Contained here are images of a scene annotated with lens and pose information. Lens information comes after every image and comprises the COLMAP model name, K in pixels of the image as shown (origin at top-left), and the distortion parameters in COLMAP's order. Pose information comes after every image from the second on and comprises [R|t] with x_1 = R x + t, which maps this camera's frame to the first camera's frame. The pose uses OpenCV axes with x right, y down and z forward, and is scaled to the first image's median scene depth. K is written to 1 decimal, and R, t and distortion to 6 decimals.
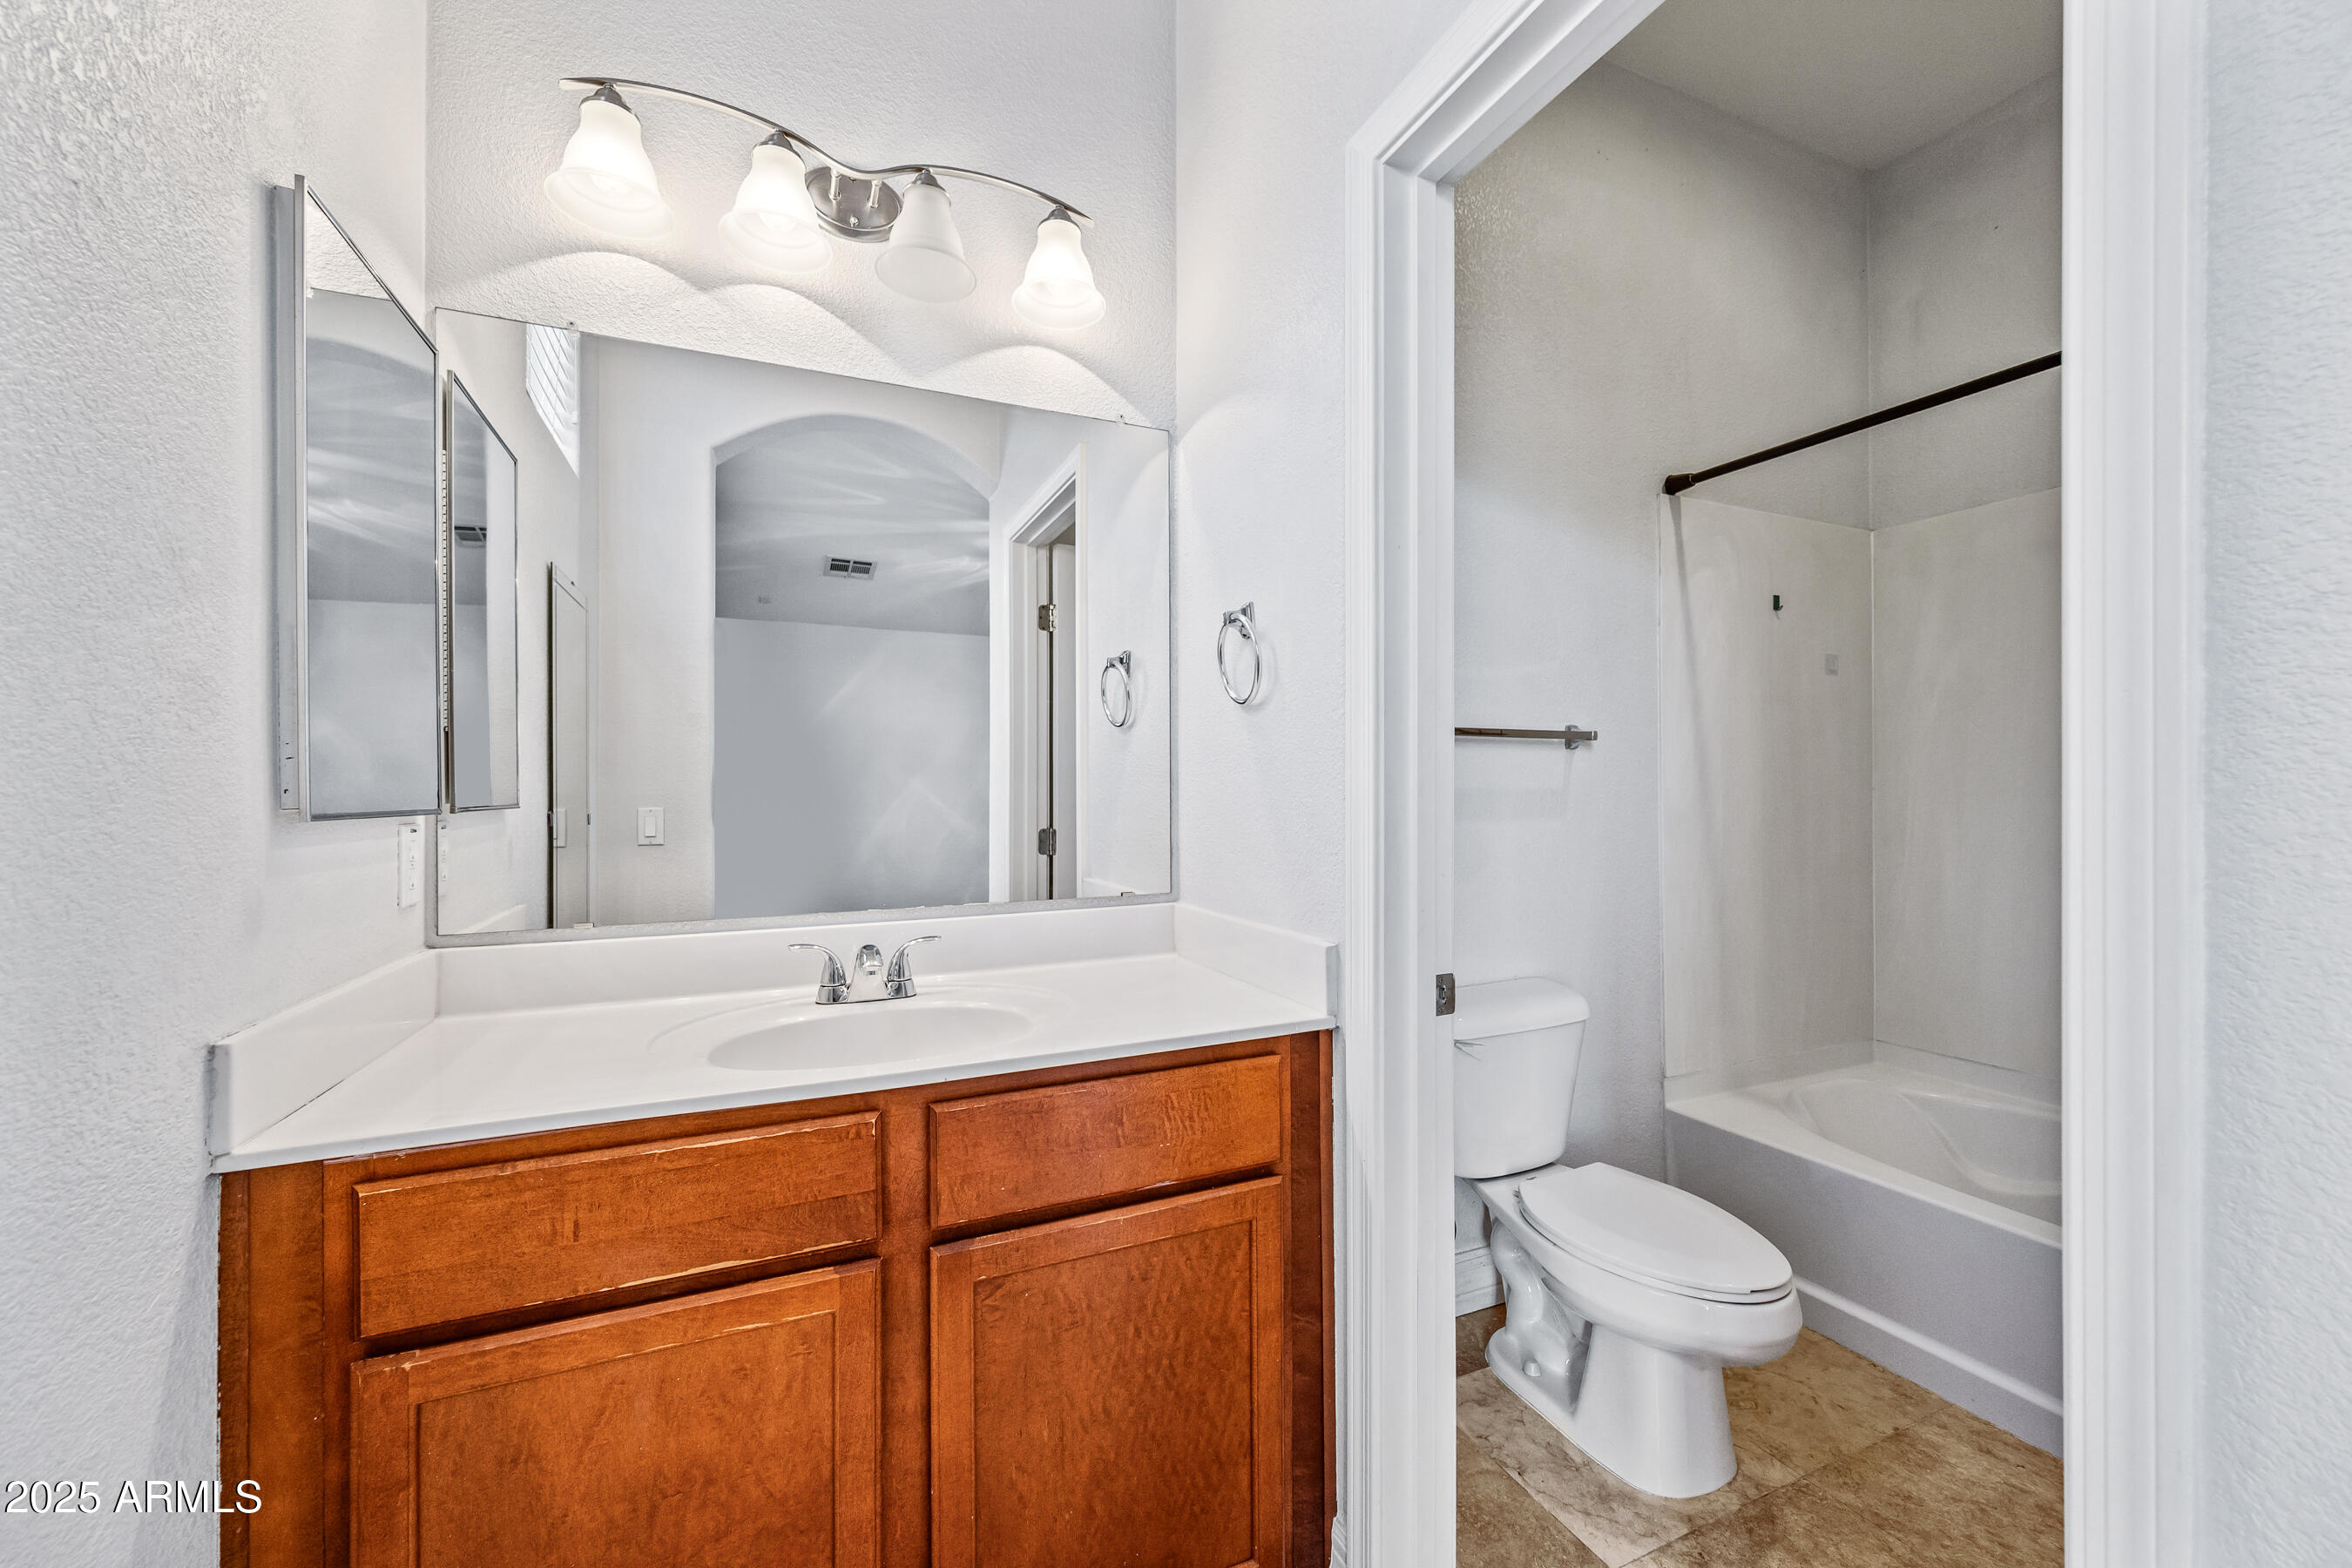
lens RADIAL K [[930.0, 0, 1187.1], [0, 930.0, 791.2], [0, 0, 1]] dist [0.003562, -0.000121]
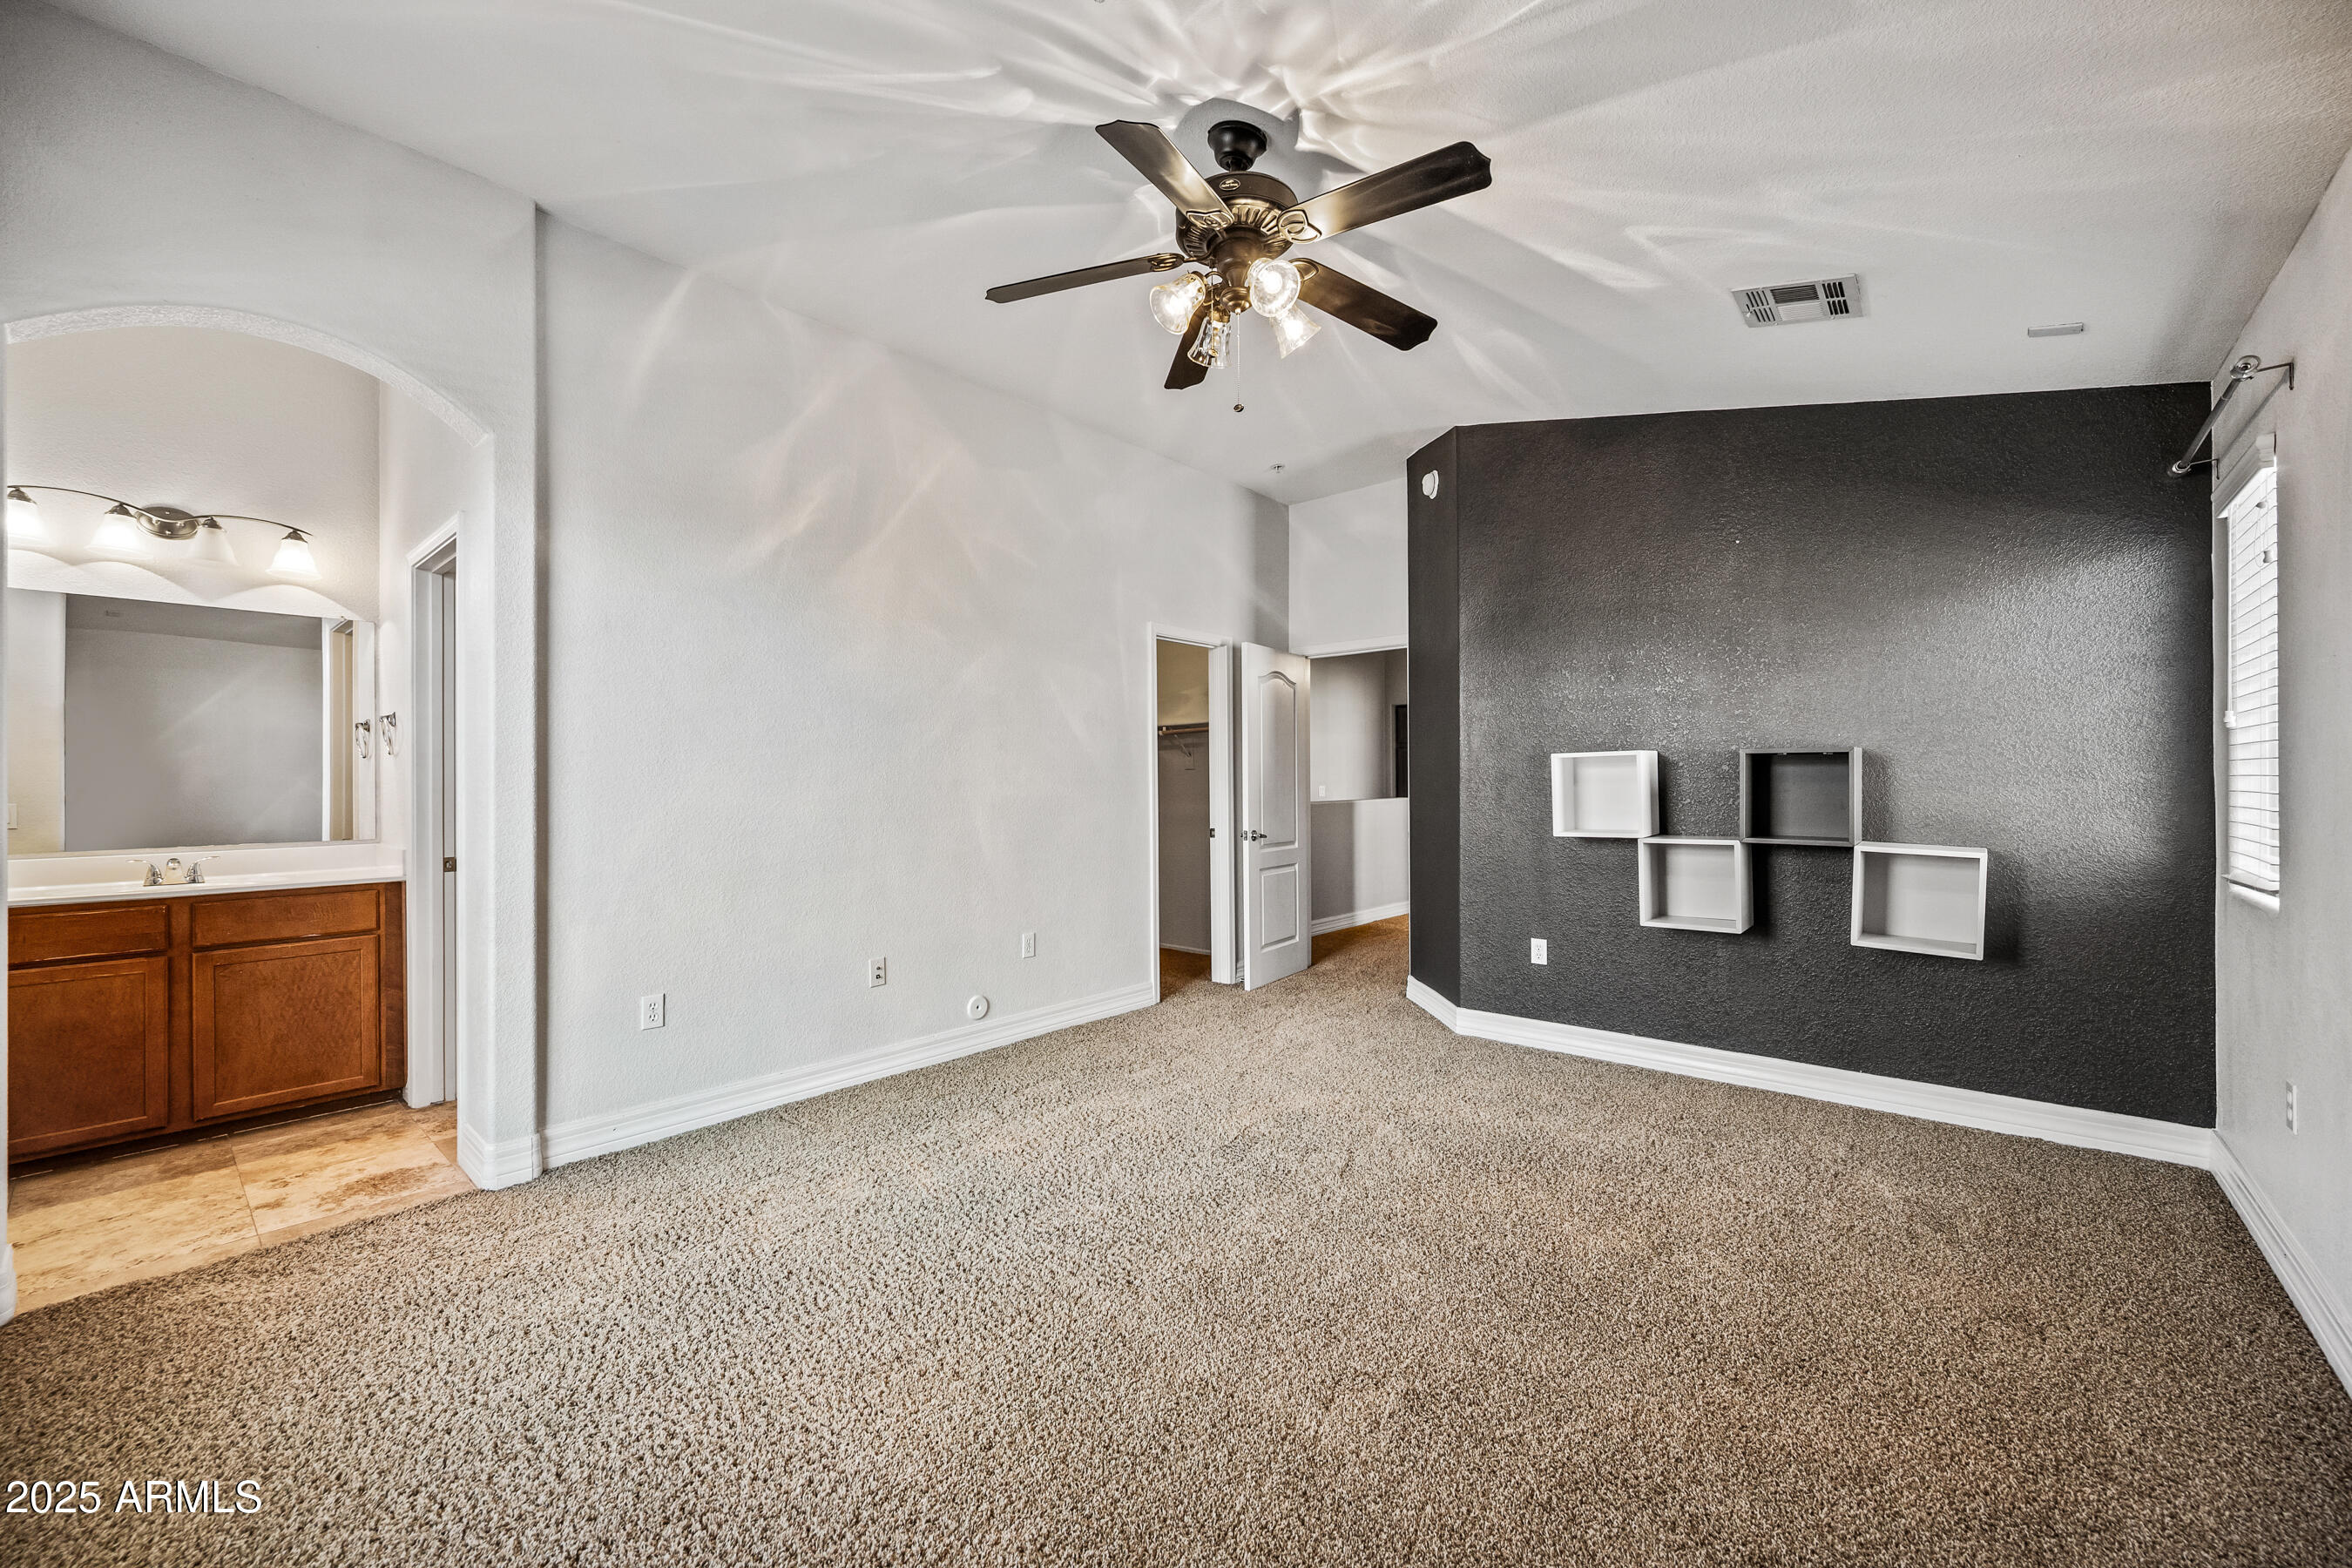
lens RADIAL K [[930.0, 0, 1171.3], [0, 930.0, 786.2], [0, 0, 1]] dist [0.003562, -0.000121]
pose [[0.911992, 0.000707, 0.410208, 1.193372], [-0.000777, 1.000000, 0.000004, -0.020675], [-0.410208, -0.000322, 0.911992, -2.632912]]
